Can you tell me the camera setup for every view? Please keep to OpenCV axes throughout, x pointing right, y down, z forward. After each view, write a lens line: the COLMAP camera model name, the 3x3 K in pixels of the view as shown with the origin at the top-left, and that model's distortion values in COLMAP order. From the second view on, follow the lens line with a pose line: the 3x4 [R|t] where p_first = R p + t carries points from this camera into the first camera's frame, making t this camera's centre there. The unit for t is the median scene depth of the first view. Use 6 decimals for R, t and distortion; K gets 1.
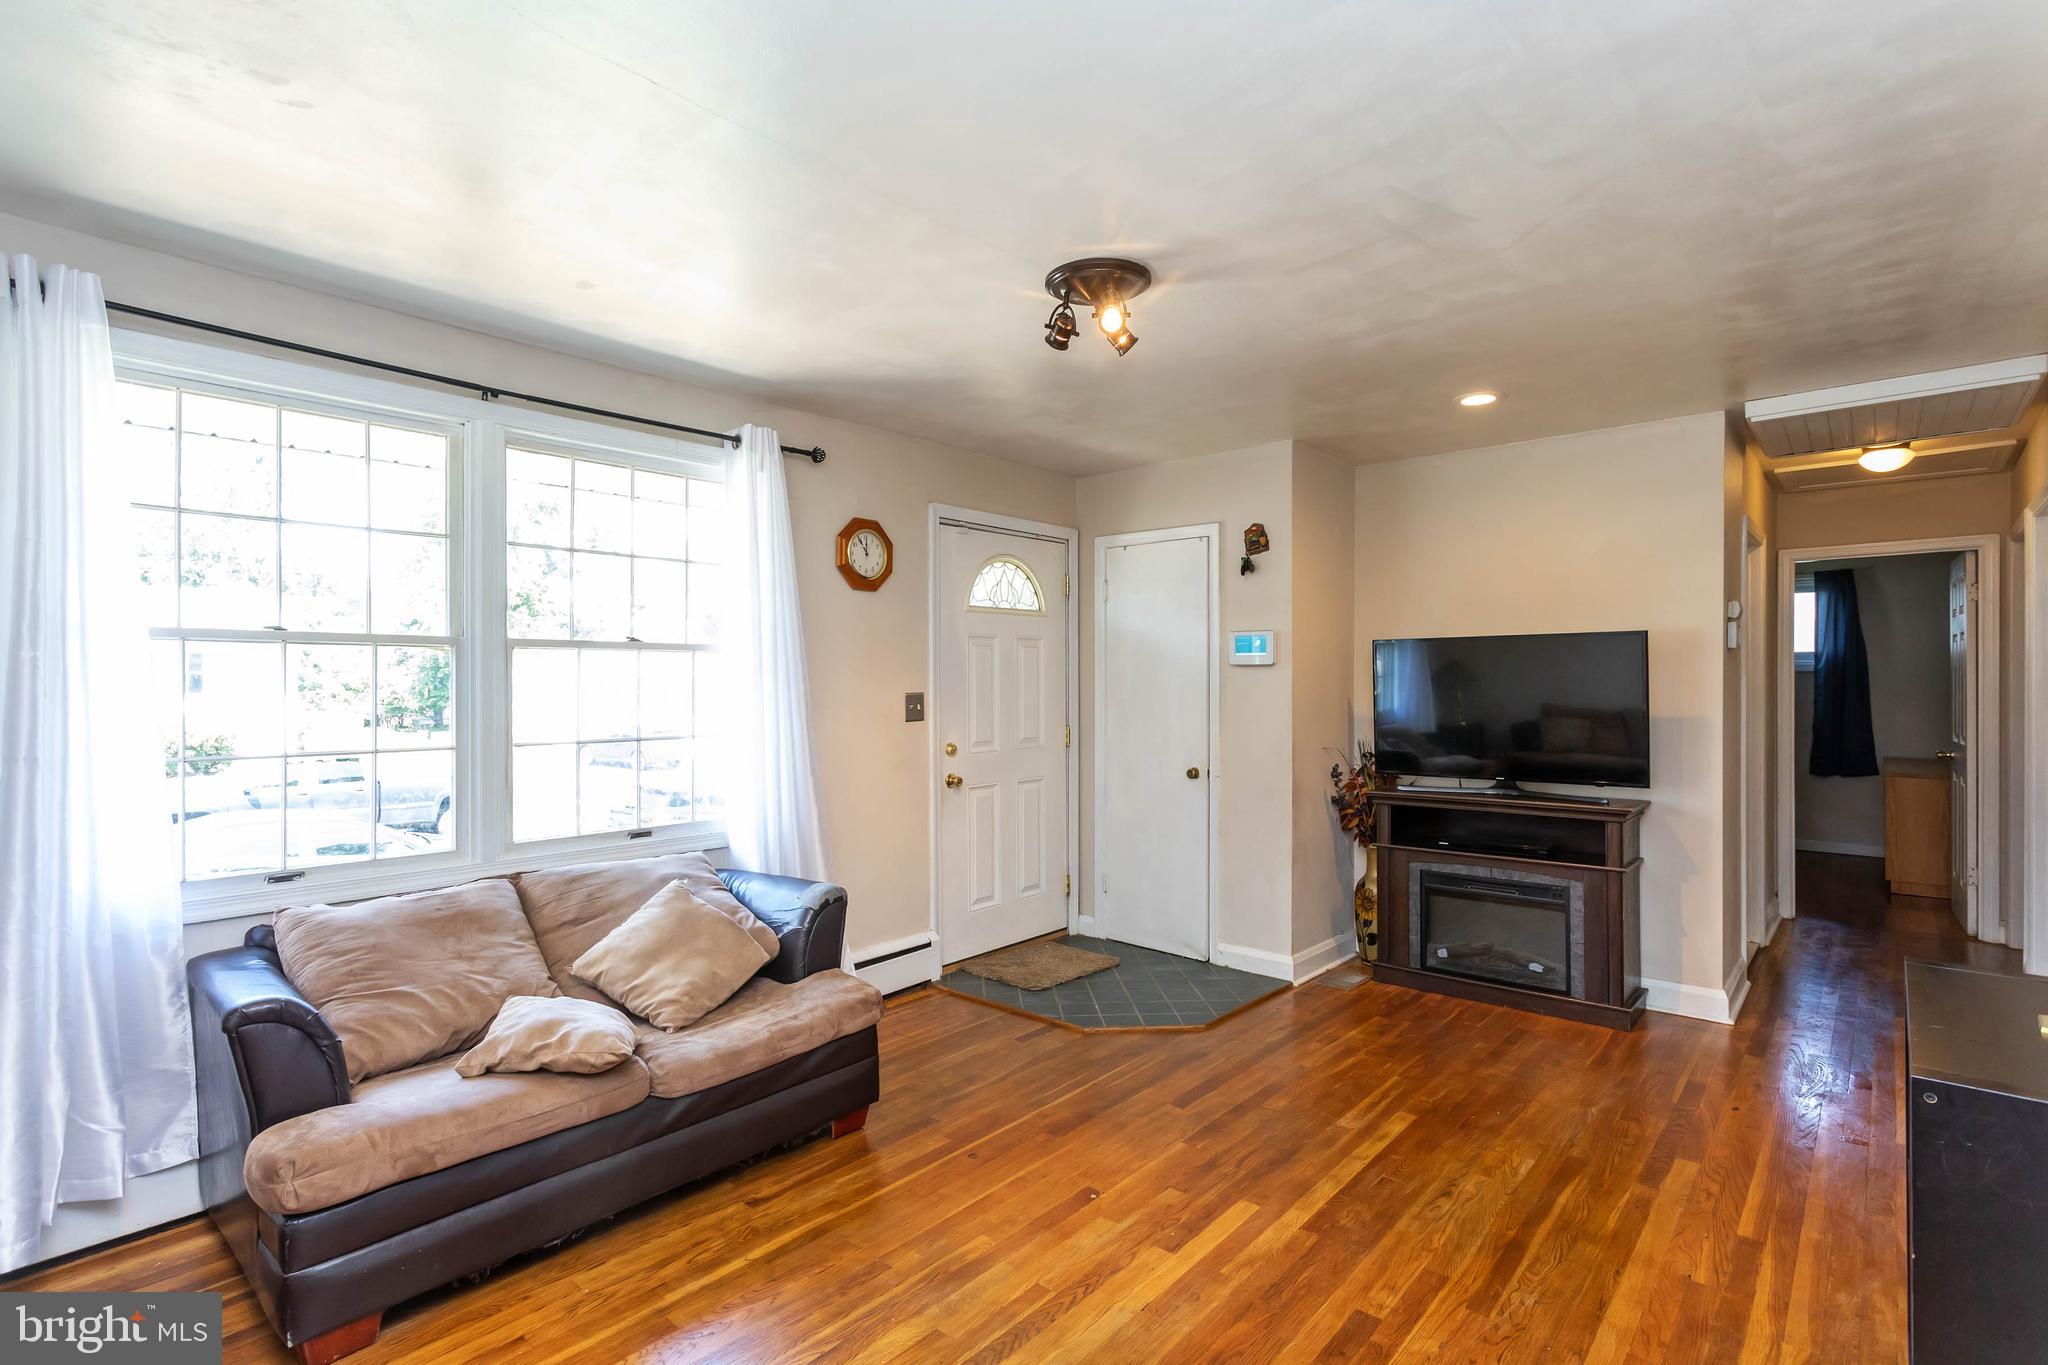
lens RADIAL K [[979.5, 0, 1025.4], [0, 979.5, 690.1], [0, 0, 1]] dist [-0.002443, -0.000071]
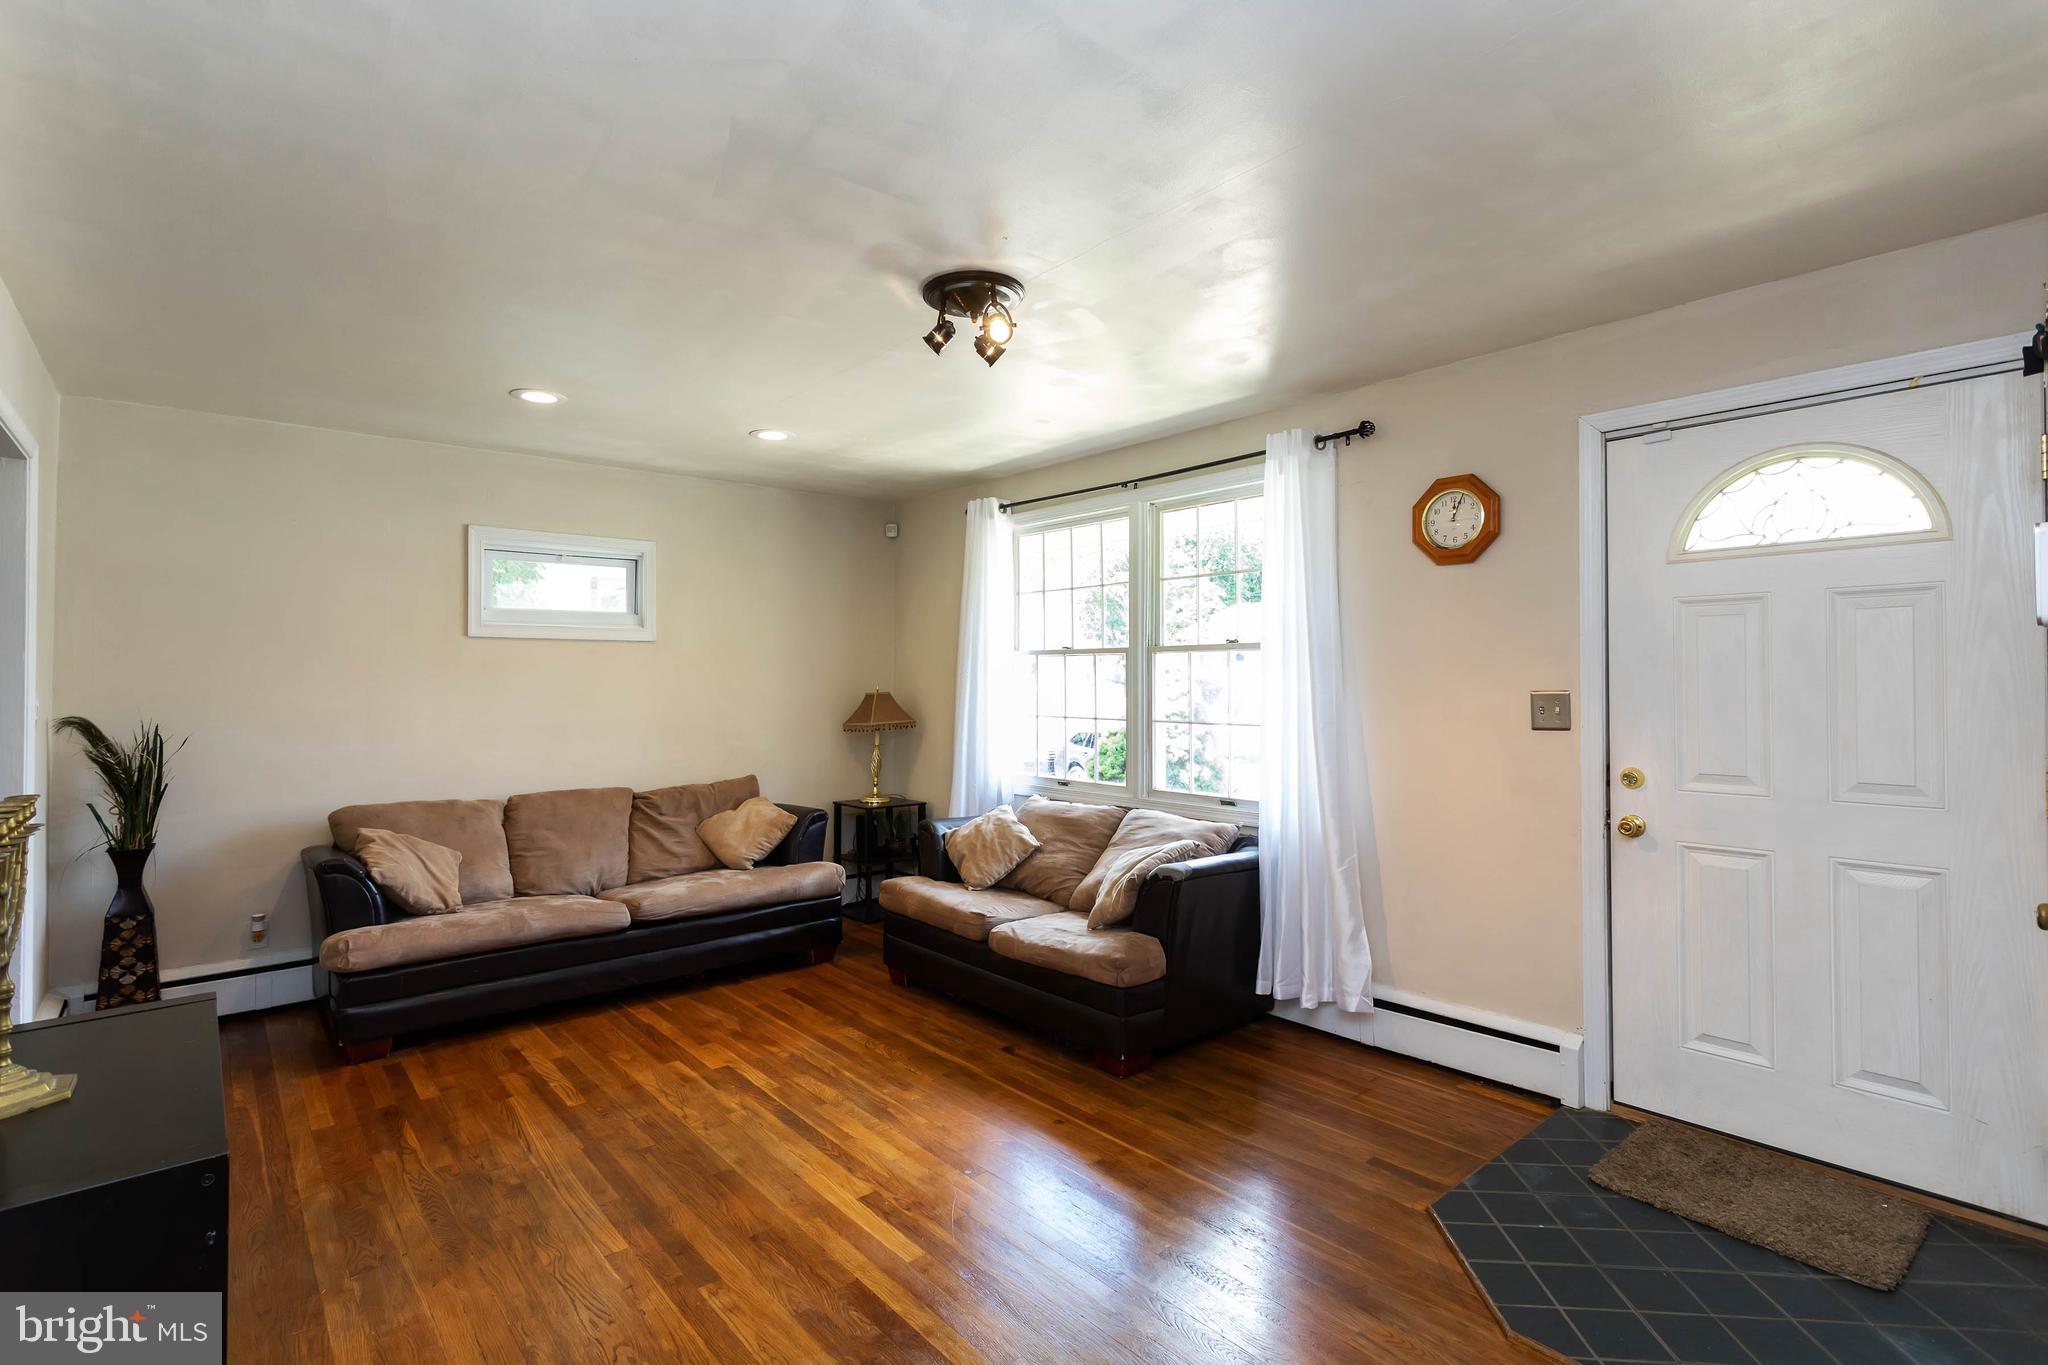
lens RADIAL K [[967.1, 0, 1019.8], [0, 967.1, 682.5], [0, 0, 1]] dist [0.000697, 0.000753]
pose [[-0.138757, 0.011538, -0.990259, 0.792241], [-0.000690, 0.999931, 0.011748, -0.014748], [0.990326, 0.002314, -0.138739, 0.876499]]
